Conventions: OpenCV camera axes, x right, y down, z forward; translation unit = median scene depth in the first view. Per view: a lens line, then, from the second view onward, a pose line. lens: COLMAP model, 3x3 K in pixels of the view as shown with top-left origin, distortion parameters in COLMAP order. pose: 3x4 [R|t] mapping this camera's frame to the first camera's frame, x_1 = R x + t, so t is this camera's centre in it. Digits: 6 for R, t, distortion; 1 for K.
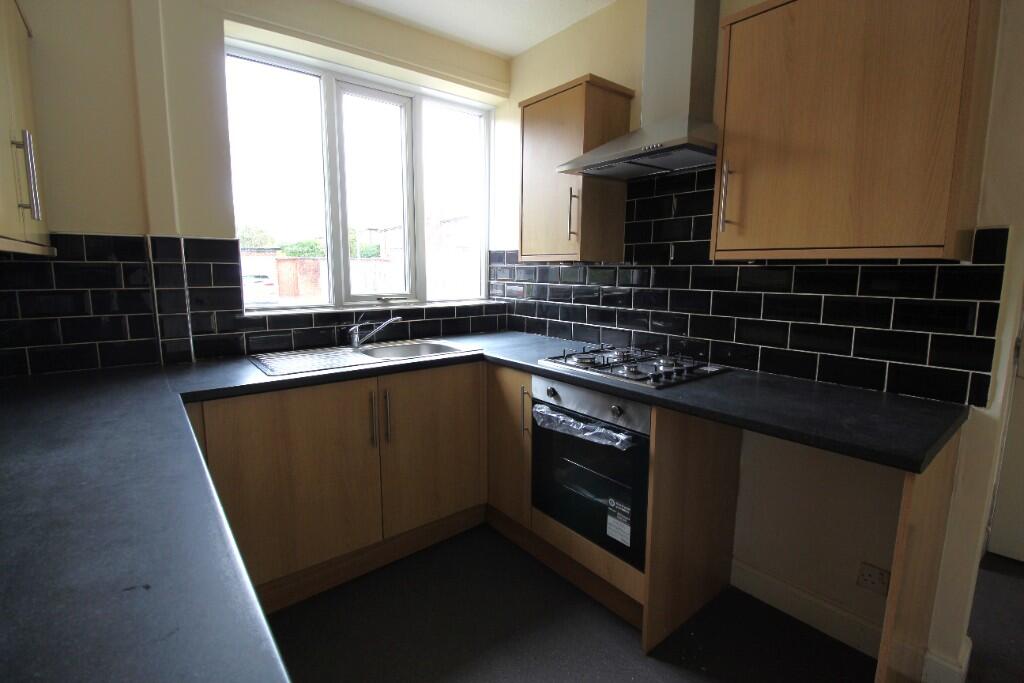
lens RADIAL K [[471.2, 0, 512.0], [0, 471.2, 341.5], [0, 0, 1]] dist [-0.035319, -0.000123]
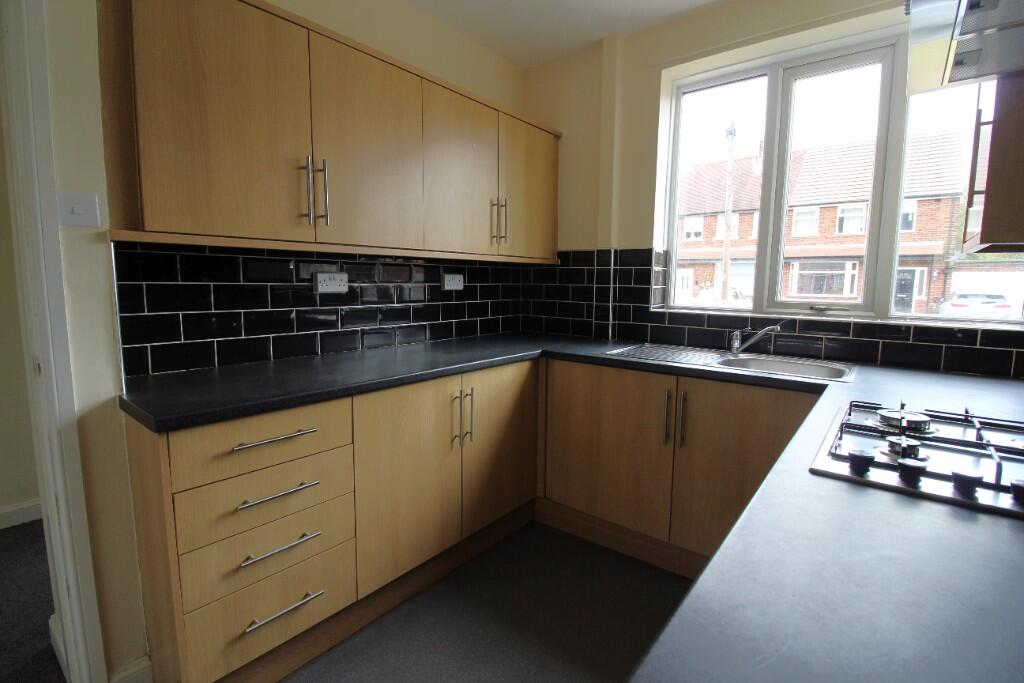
lens RADIAL K [[471.2, 0, 512.0], [0, 471.2, 341.5], [0, 0, 1]] dist [-0.035319, -0.000123]
pose [[0.205404, 0.115955, -0.971784, 0.547318], [-0.153251, 0.984518, 0.085082, -0.025353], [0.966604, 0.131451, 0.219994, 0.399940]]
